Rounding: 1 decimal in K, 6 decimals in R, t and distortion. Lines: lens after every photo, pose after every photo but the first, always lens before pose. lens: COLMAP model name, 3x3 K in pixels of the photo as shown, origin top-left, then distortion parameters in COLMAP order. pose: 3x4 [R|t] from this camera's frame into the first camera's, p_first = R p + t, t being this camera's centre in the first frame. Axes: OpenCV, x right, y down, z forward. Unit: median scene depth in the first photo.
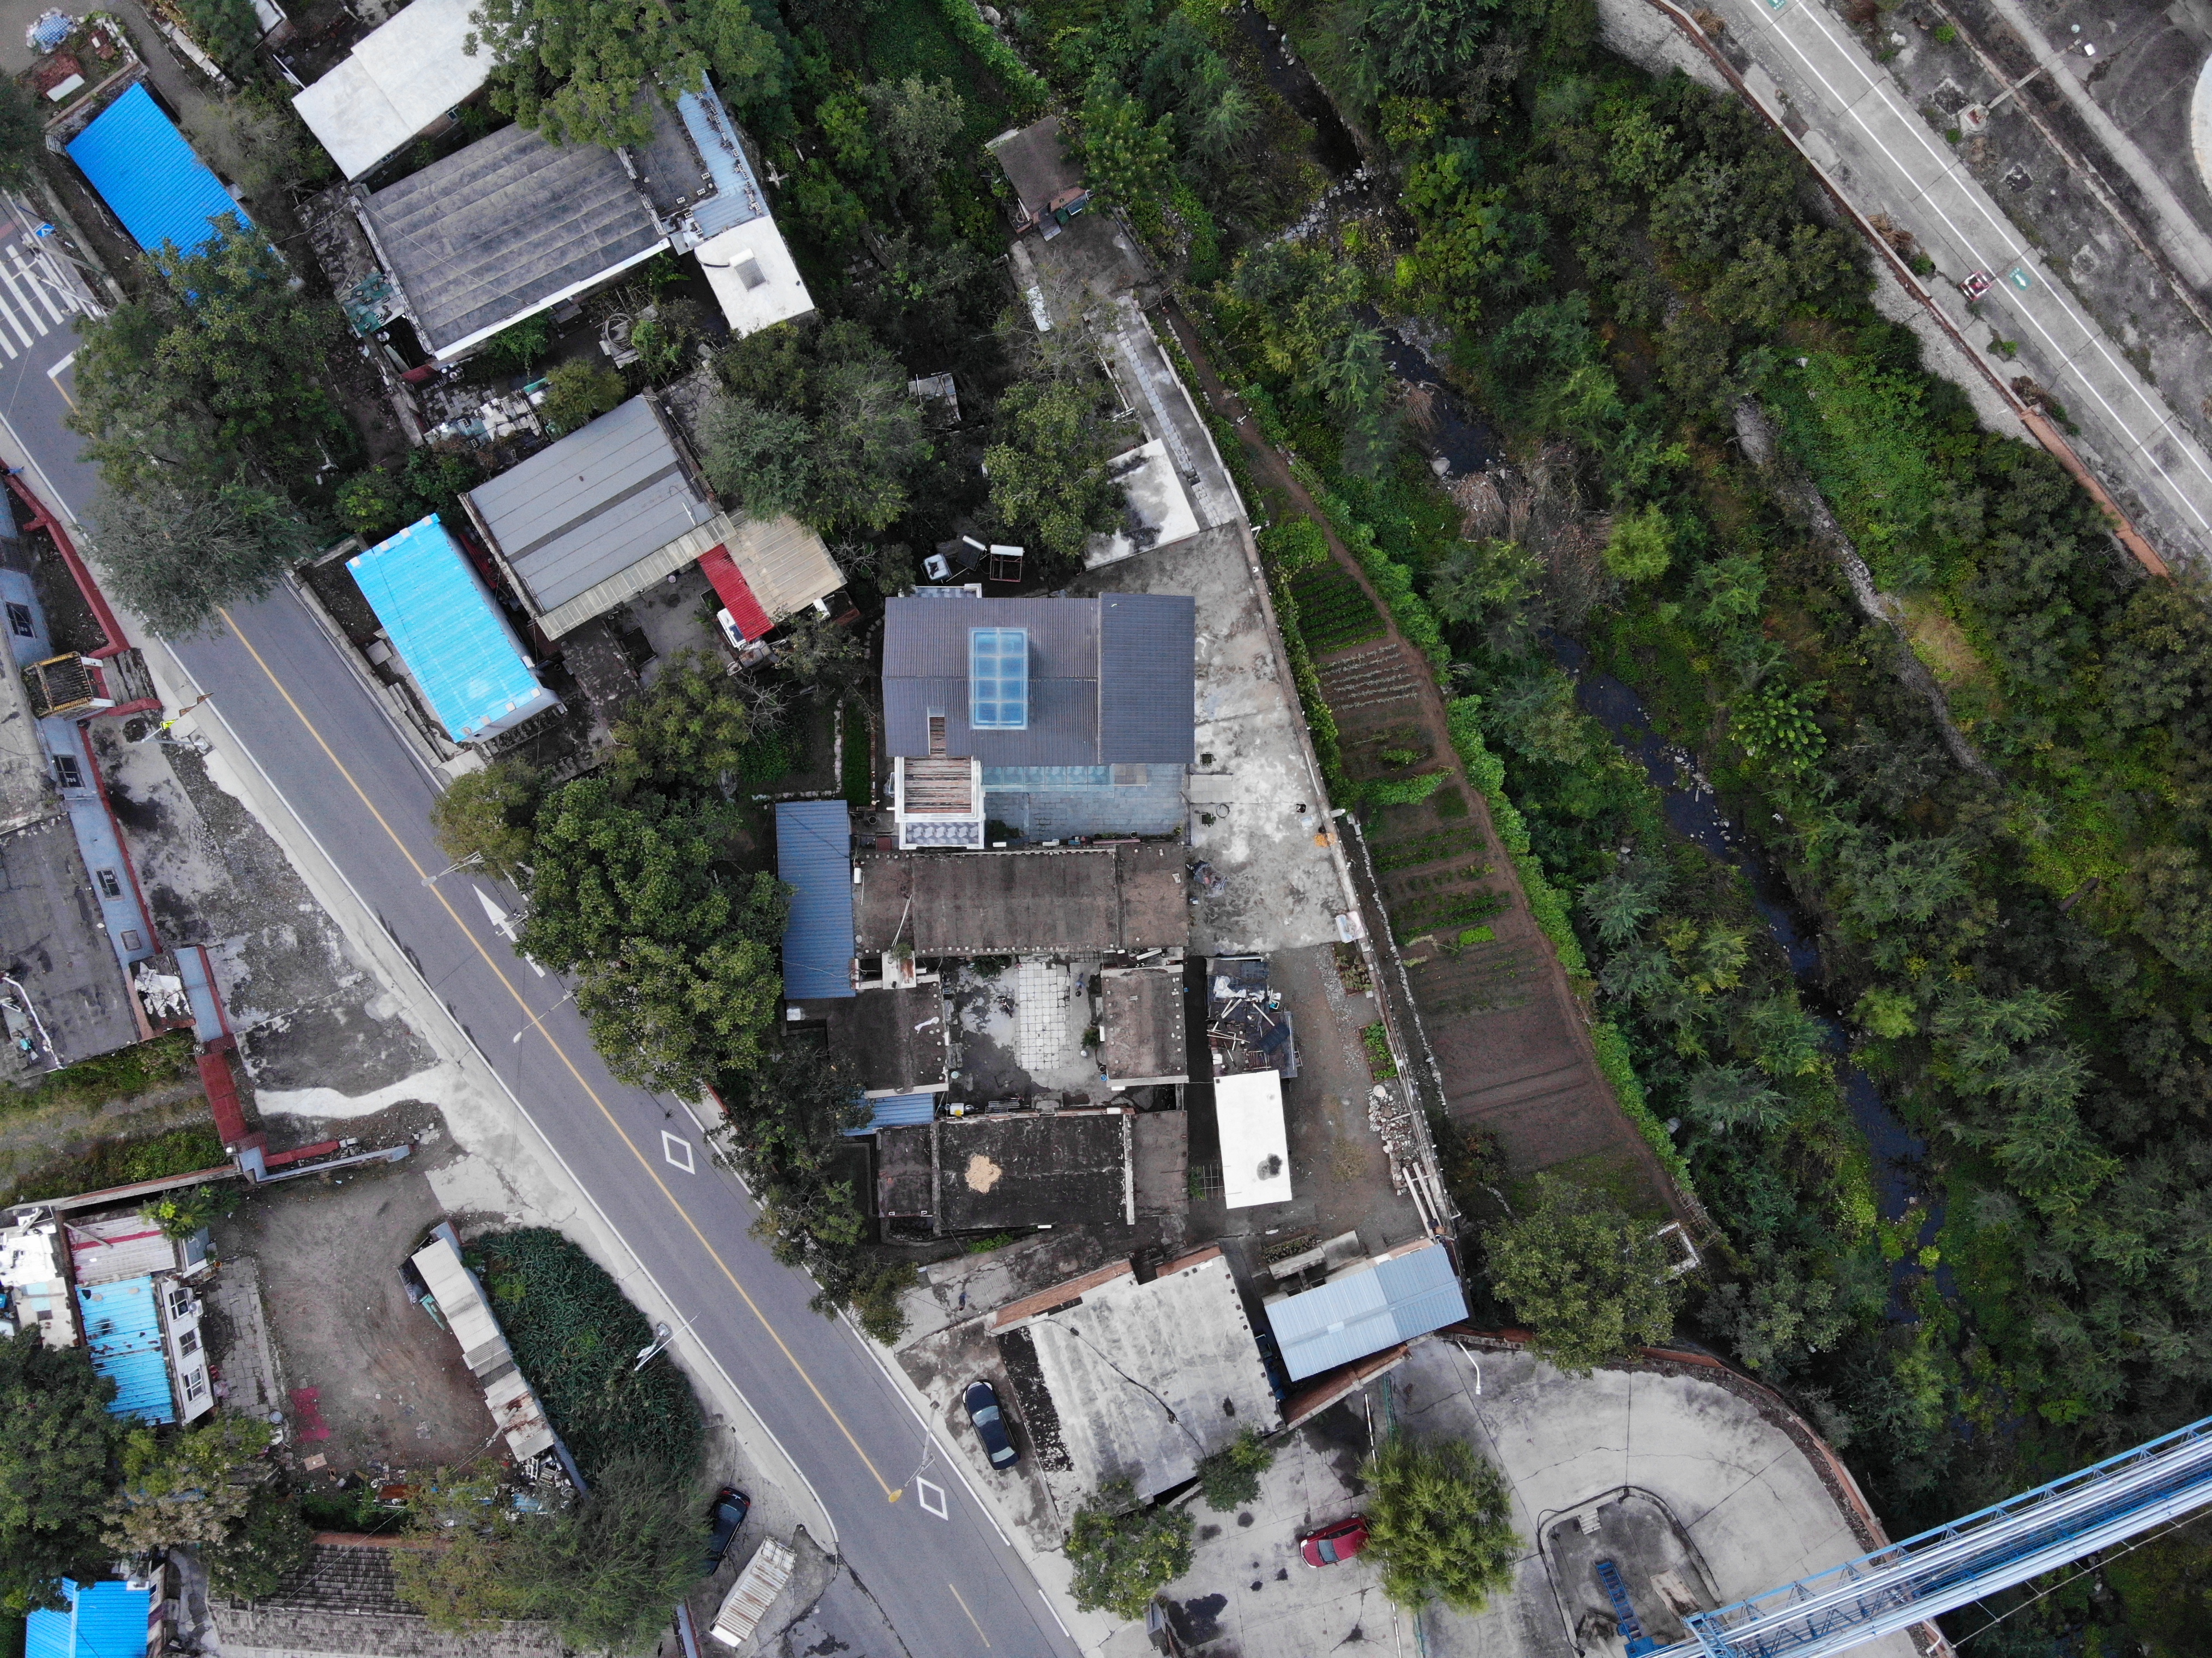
lens RADIAL K [[1599.1, 0, 1088.6], [0, 1599.1, 793.4], [0, 0, 1]] dist [0.133987, -0.220072]
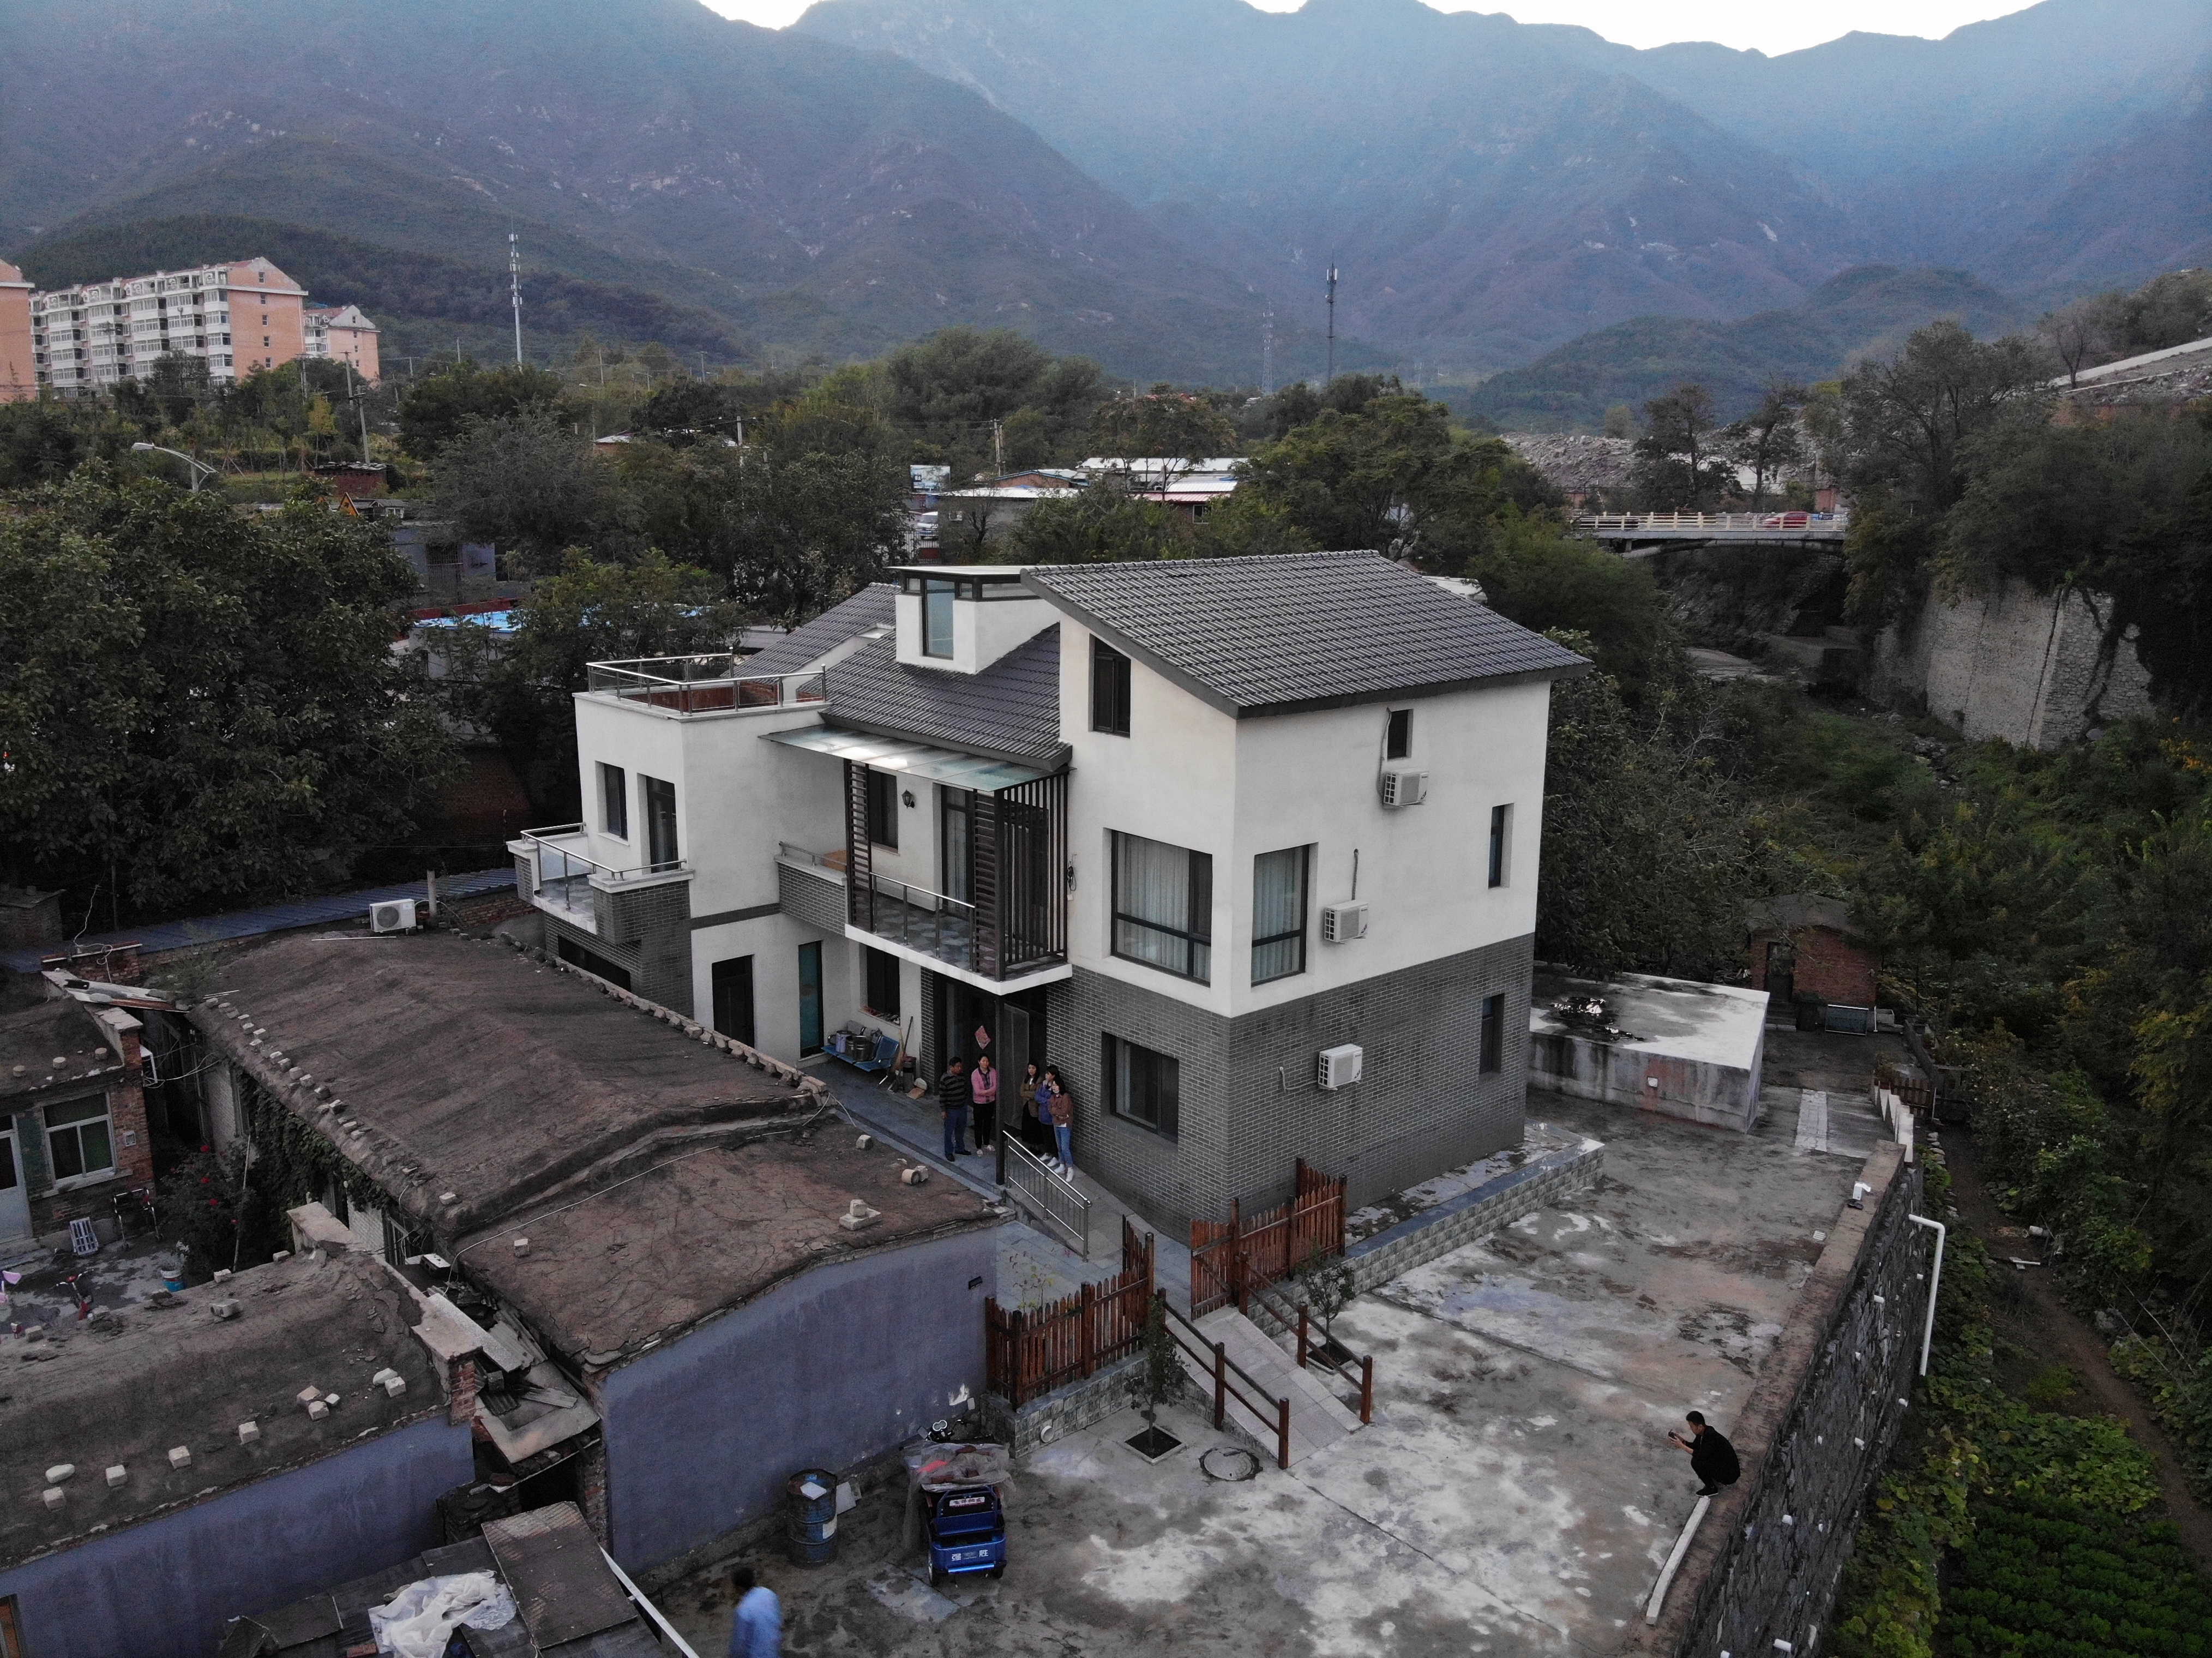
lens RADIAL K [[1641.0, 0, 1095.4], [0, 1641.0, 779.2], [0, 0, 1]] dist [0.089688, -0.167518]
pose [[0.654714, 0.147386, -0.741369, 0.238693], [-0.755708, 0.148357, -0.637883, 0.165905], [0.015972, 0.977889, 0.208512, 0.887737]]
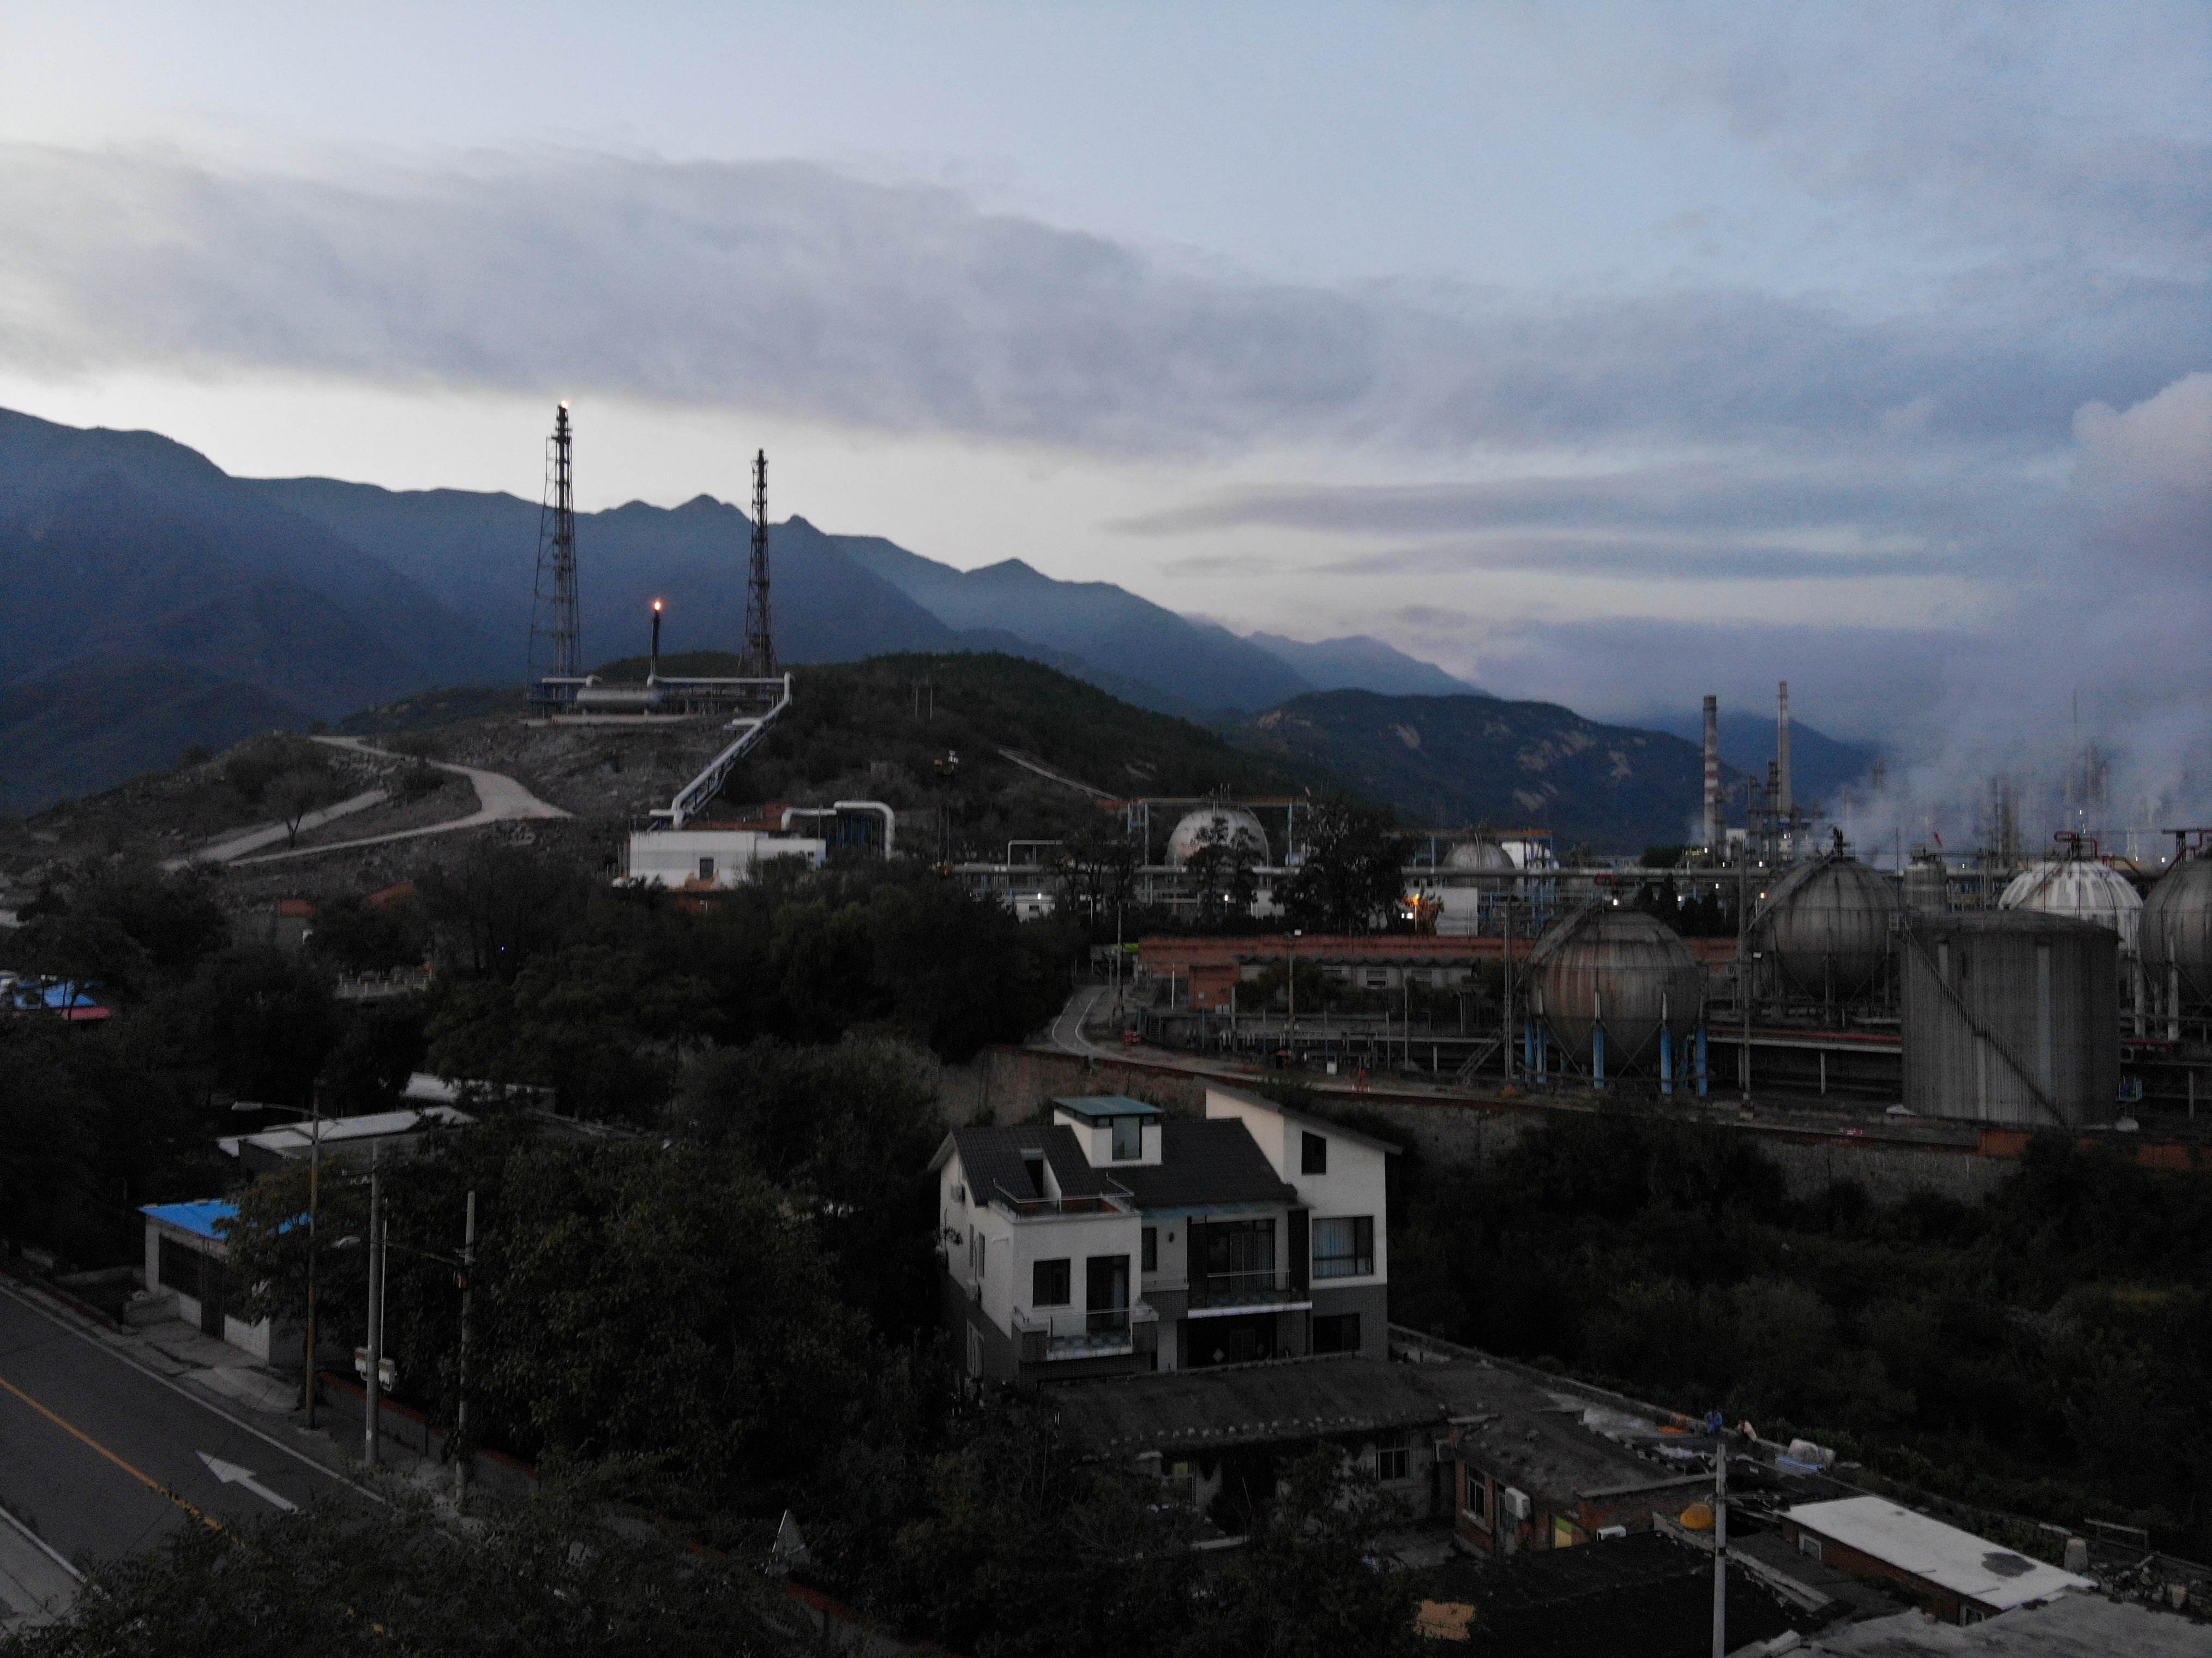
lens RADIAL K [[1641.0, 0, 1095.4], [0, 1641.0, 779.2], [0, 0, 1]] dist [0.089688, -0.167518]
pose [[0.960548, 0.024170, 0.277061, -0.252756], [0.277683, -0.027940, -0.960266, 0.594399], [-0.015468, 0.999317, -0.033549, 0.805684]]
